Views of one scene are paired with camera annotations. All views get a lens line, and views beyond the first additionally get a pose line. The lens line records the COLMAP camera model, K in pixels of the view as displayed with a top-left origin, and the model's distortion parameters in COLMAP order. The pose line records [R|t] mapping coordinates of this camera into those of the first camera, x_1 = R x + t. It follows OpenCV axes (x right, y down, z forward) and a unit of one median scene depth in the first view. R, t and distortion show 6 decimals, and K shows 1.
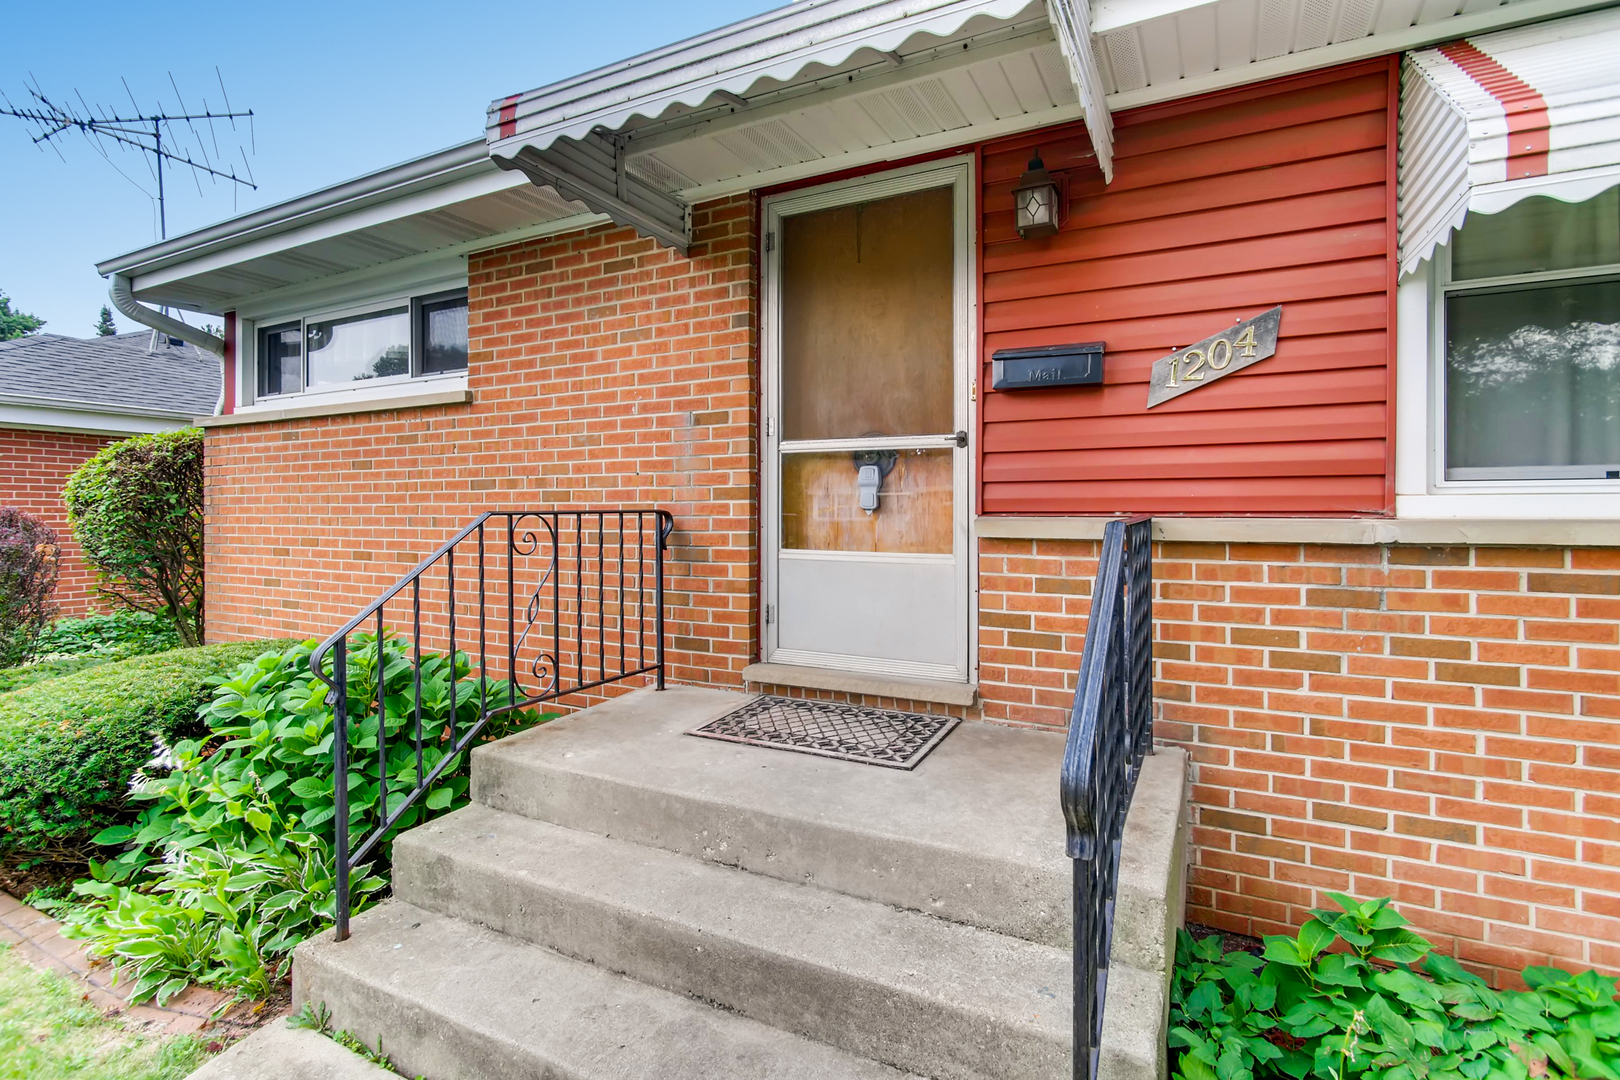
lens RADIAL K [[790.5, 0, 805.8], [0, 790.5, 510.3], [0, 0, 1]] dist [0.002682, 0.000944]
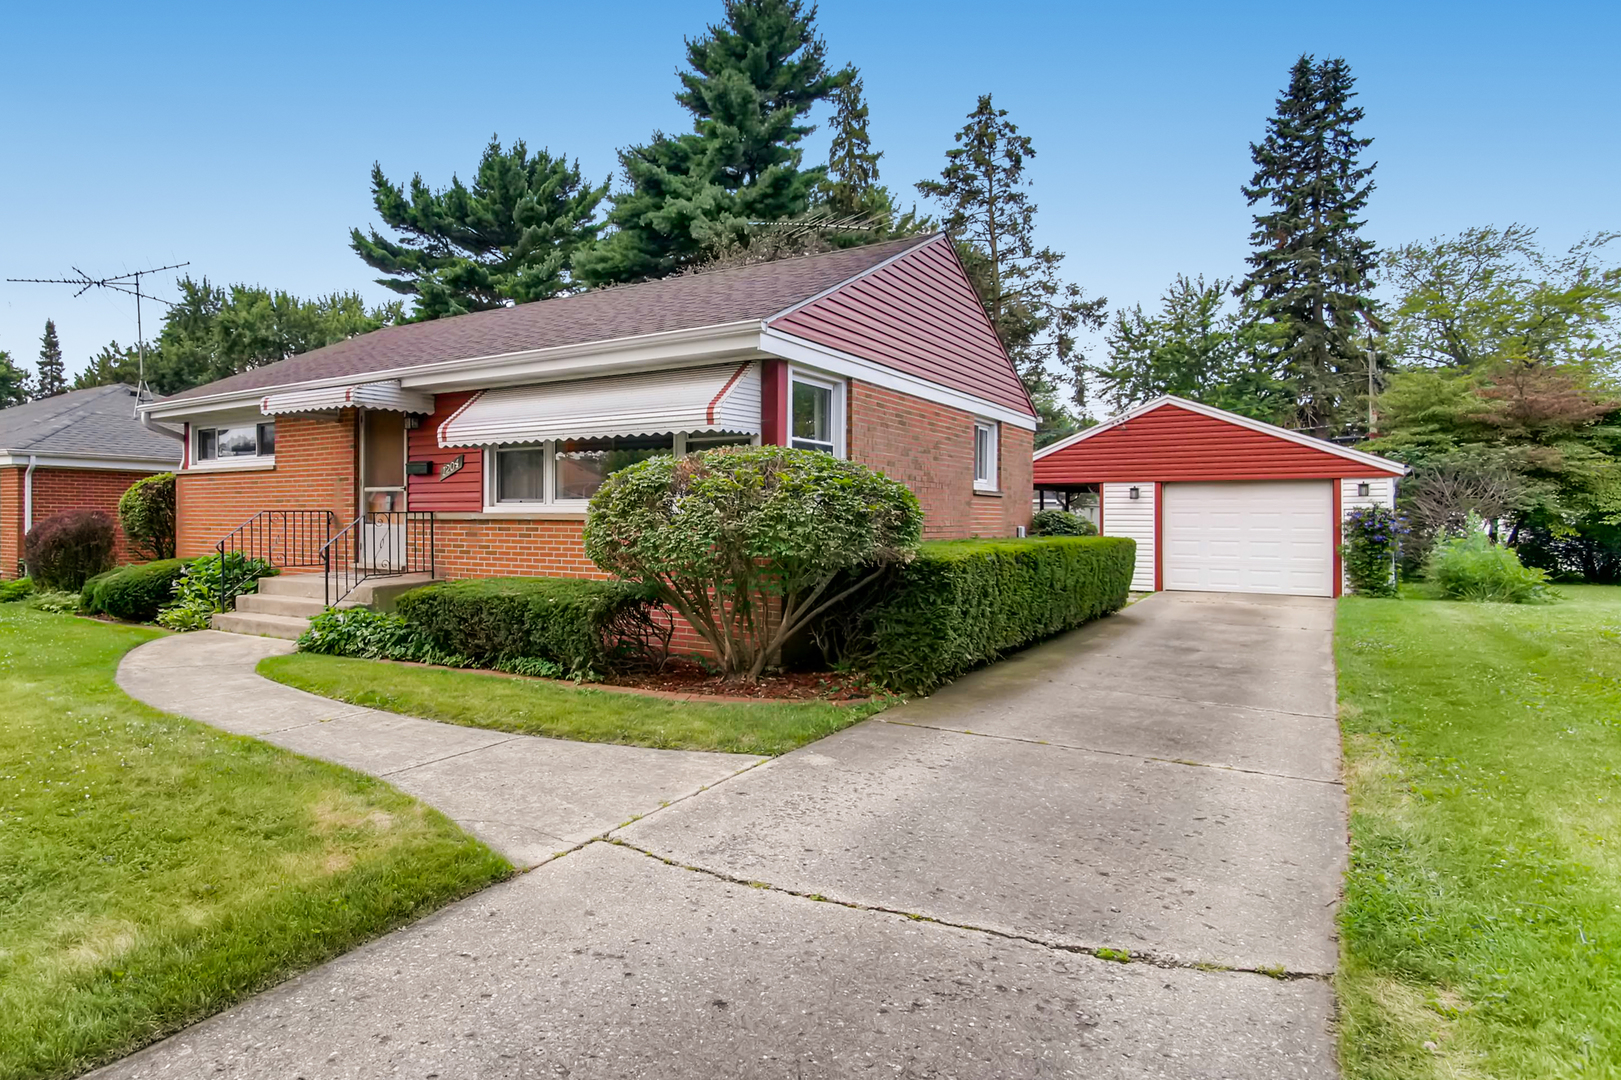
lens RADIAL K [[961.8, 0, 655.0], [0, 961.8, 522.8], [0, 0, 1]] dist [-0.005446, 0.002695]
pose [[0.989477, 0.003478, -0.144649, 1.551425], [-0.002745, 0.999982, 0.005263, 0.022246], [0.144664, -0.004810, 0.989469, -2.377855]]
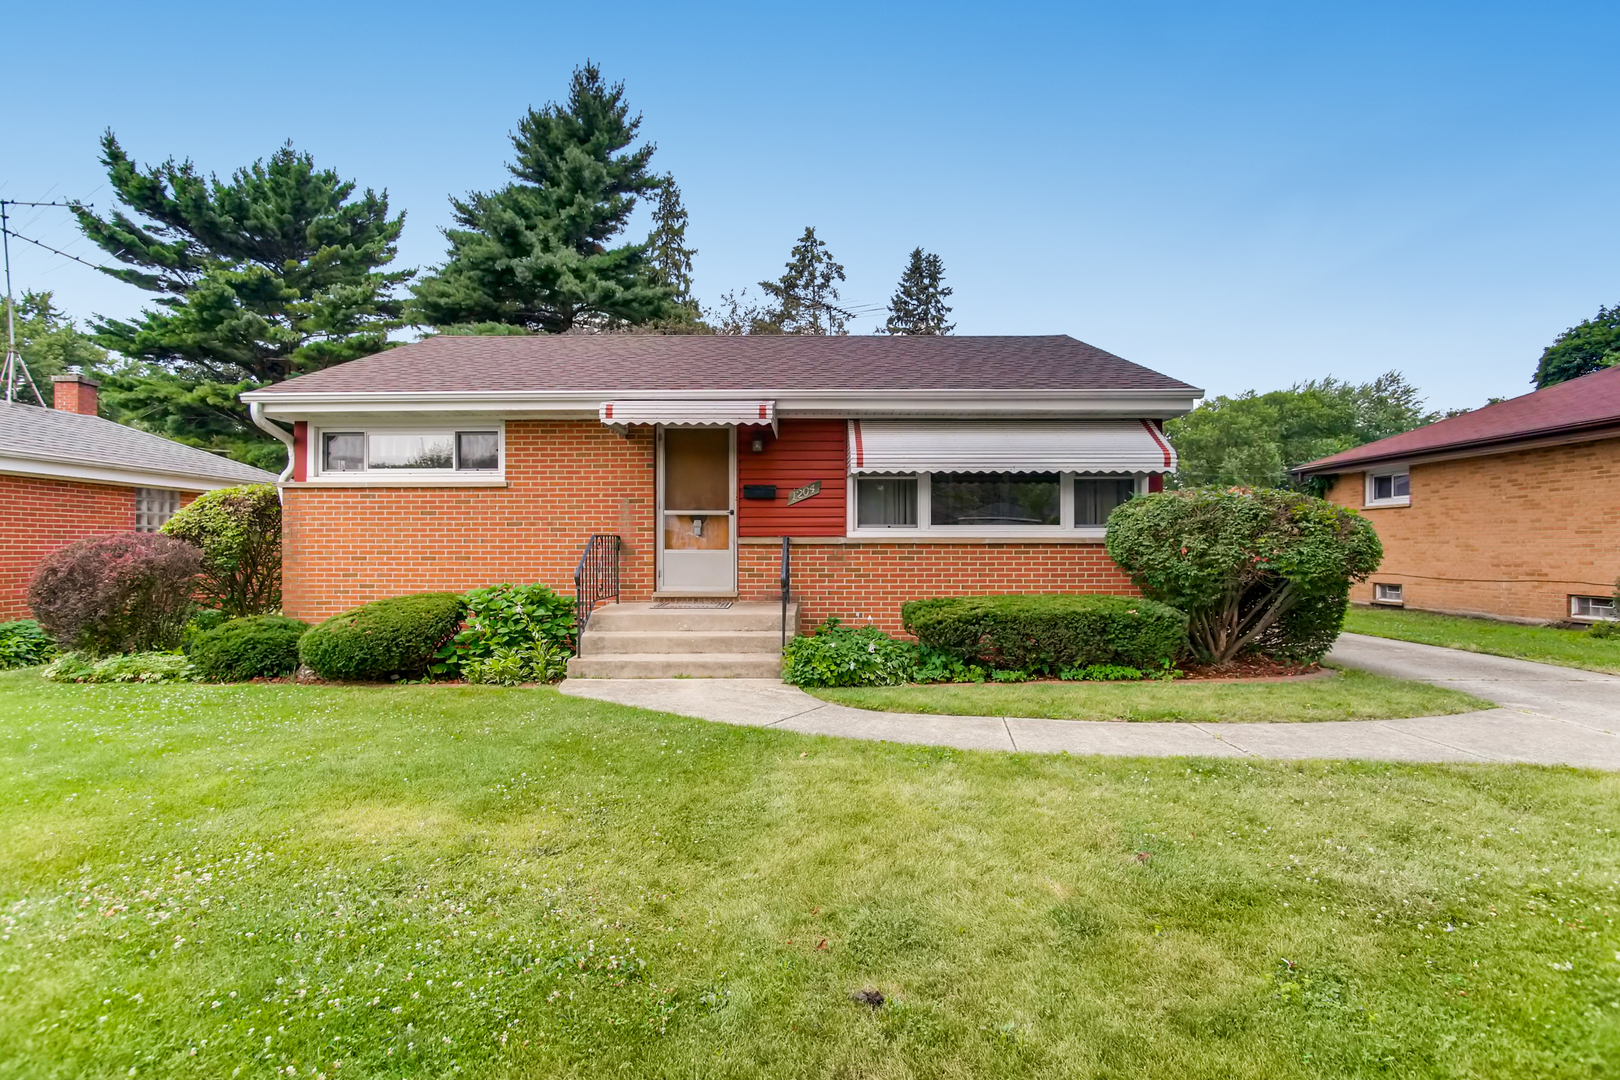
lens RADIAL K [[763.9, 0, 810.0], [0, 763.9, 540.0], [0, 0, 1]] dist [-0.004067, 0.000329]
pose [[0.887641, 0.001227, 0.460534, -0.802622], [0.001730, 0.999981, -0.005998, 0.032205], [-0.460532, 0.006121, 0.887622, -1.581817]]
